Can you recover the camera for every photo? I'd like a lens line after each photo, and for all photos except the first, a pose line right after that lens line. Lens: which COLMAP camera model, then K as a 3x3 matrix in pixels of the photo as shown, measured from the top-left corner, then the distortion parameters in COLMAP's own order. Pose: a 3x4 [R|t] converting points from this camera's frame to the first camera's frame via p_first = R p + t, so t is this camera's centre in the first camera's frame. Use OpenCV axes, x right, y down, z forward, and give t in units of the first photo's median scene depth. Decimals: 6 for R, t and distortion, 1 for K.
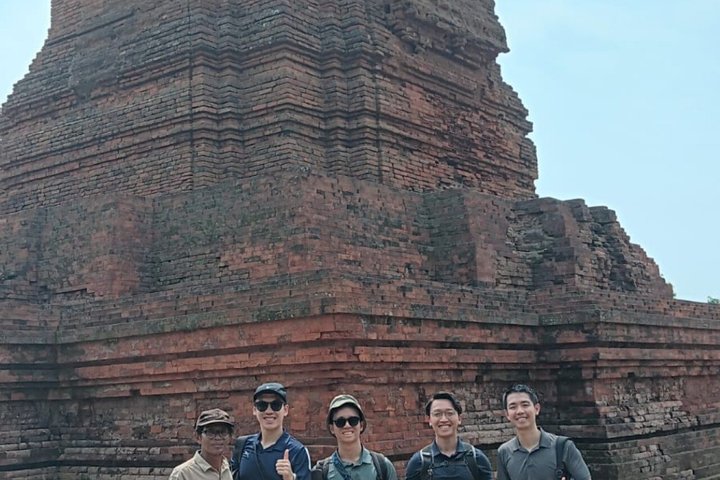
lens RADIAL K [[1030.0, 0, 360.0], [0, 1030.0, 240.0], [0, 0, 1]] dist [0.042010, 0.019920]
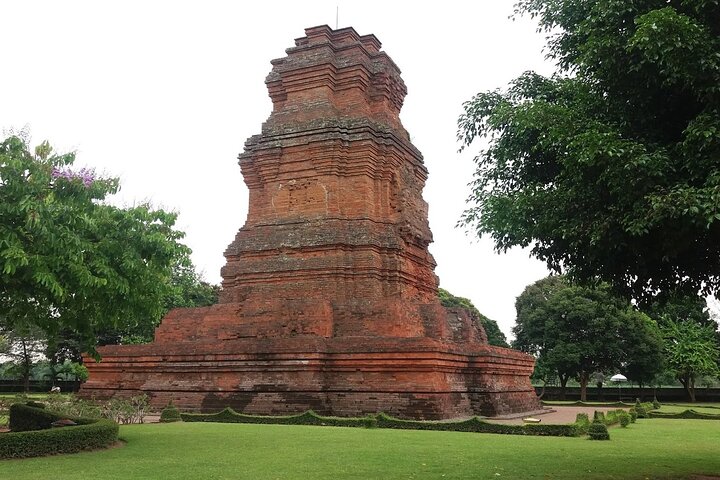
lens RADIAL K [[634.0, 0, 360.0], [0, 634.0, 240.0], [0, 0, 1]] dist [0.097663, 0.000366]
pose [[0.980249, 0.087870, 0.177172, -0.399390], [-0.076051, 0.994469, -0.072444, -0.075317], [-0.182558, 0.057539, 0.981510, -0.653366]]
